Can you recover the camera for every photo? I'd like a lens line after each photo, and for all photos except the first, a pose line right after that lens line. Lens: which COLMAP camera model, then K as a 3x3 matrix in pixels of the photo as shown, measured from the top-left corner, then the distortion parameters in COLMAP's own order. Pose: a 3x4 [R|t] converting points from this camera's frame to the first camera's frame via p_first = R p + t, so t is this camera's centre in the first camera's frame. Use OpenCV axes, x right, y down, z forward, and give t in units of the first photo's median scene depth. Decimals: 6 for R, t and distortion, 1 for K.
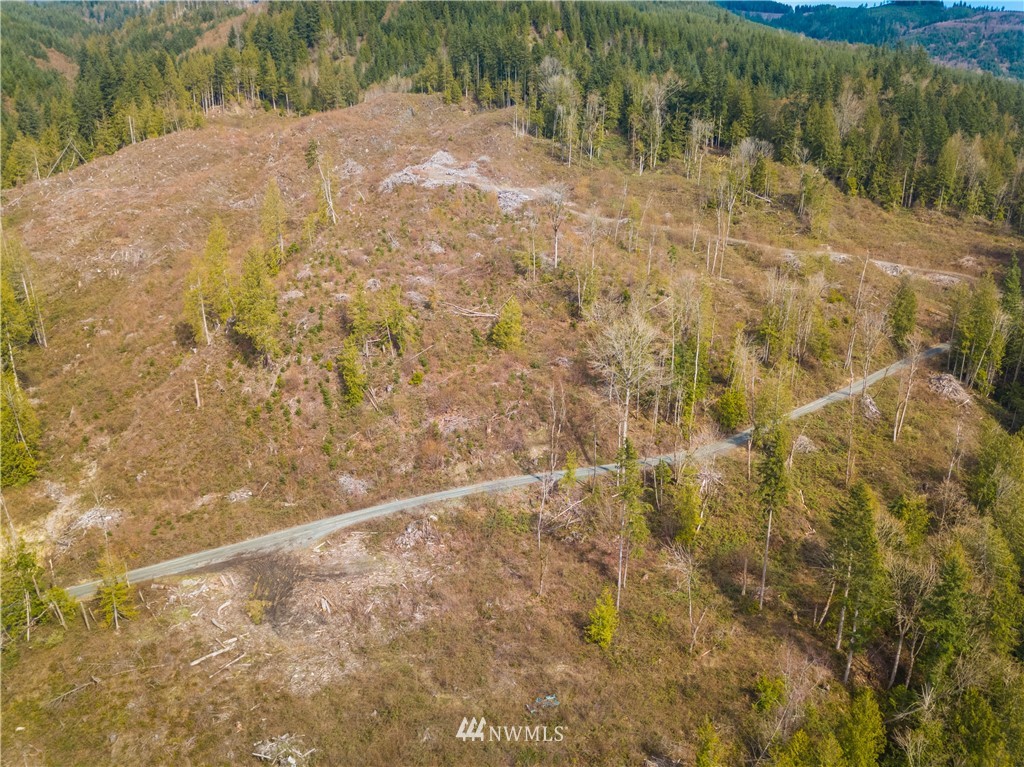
lens RADIAL K [[789.1, 0, 512.0], [0, 789.1, 383.5], [0, 0, 1]] dist [-0.003788, 0.003854]
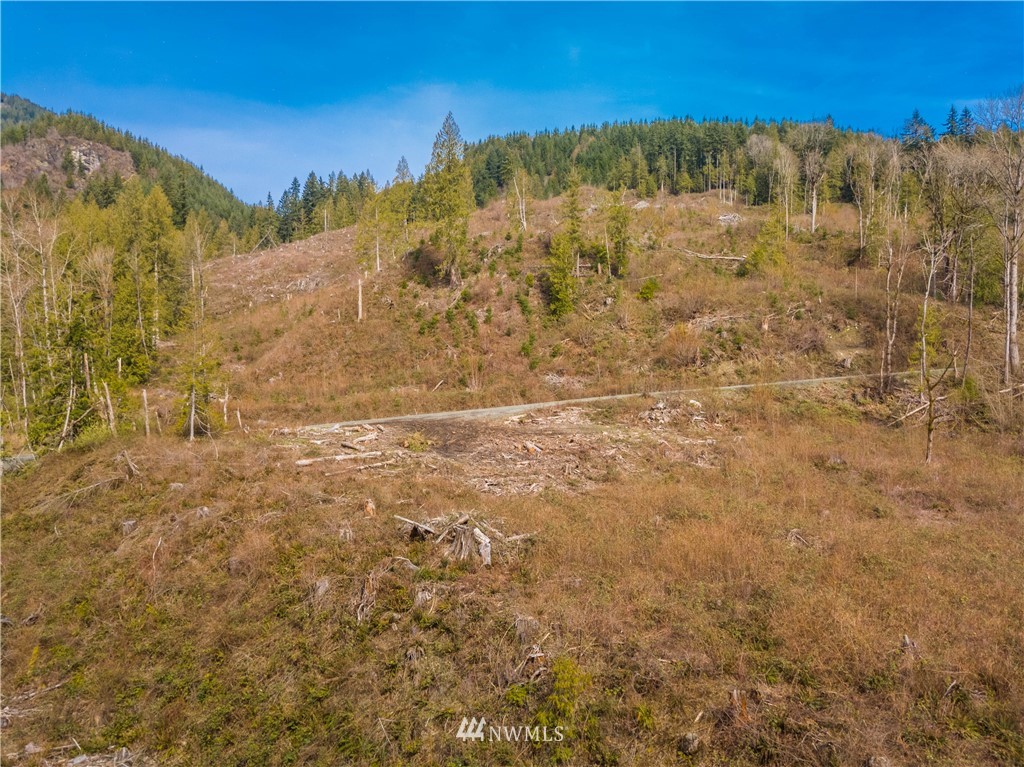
lens RADIAL K [[780.4, 0, 512.0], [0, 780.4, 383.5], [0, 0, 1]] dist [0.053627, 0.001410]
pose [[0.980037, 0.000305, -0.198813, -0.101079], [-0.058127, 0.956744, -0.285064, 0.289490], [0.190126, 0.290930, 0.937663, 0.329903]]
